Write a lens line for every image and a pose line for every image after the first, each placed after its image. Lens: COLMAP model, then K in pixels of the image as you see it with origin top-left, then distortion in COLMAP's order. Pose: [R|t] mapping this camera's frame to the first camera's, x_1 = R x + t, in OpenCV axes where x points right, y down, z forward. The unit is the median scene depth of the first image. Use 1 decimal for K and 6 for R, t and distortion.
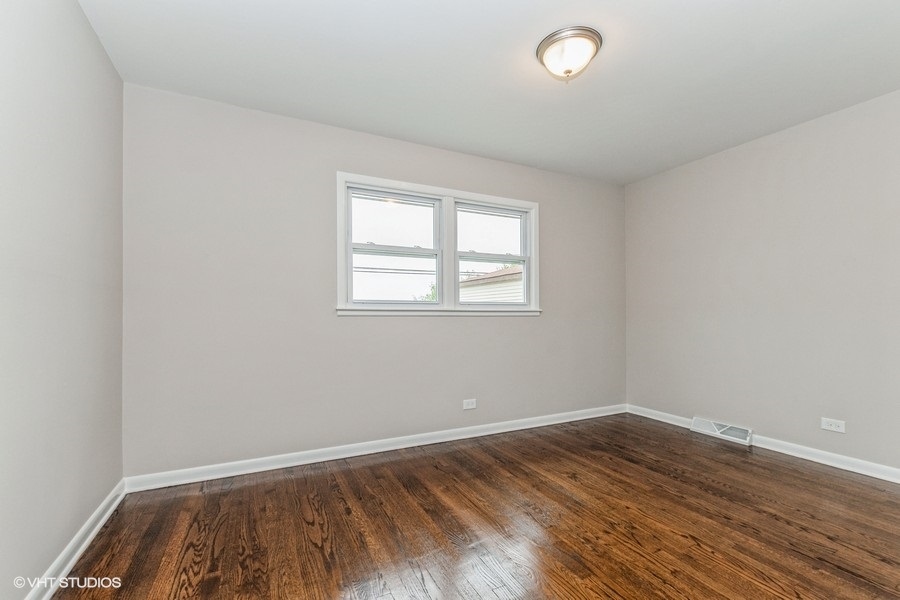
lens RADIAL K [[388.4, 0, 452.0], [0, 388.4, 313.9], [0, 0, 1]] dist [0.004766, -0.001231]
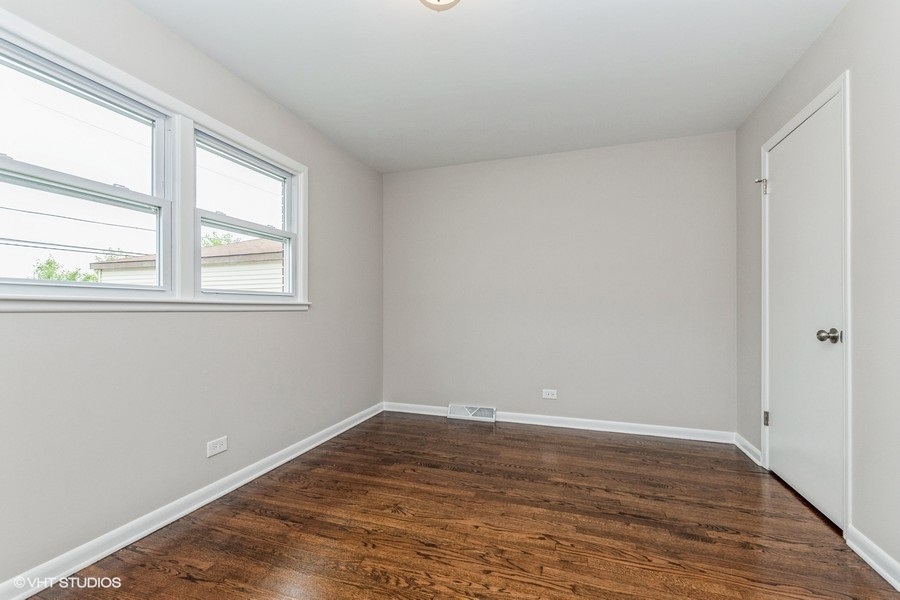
lens RADIAL K [[388.4, 0, 457.4], [0, 388.4, 305.4], [0, 0, 1]] dist [0.004766, -0.001231]
pose [[0.708559, 0.006996, 0.705617, -0.138734], [-0.003888, 0.999974, -0.006010, -0.001553], [-0.705641, 0.001515, 0.708568, 0.266162]]
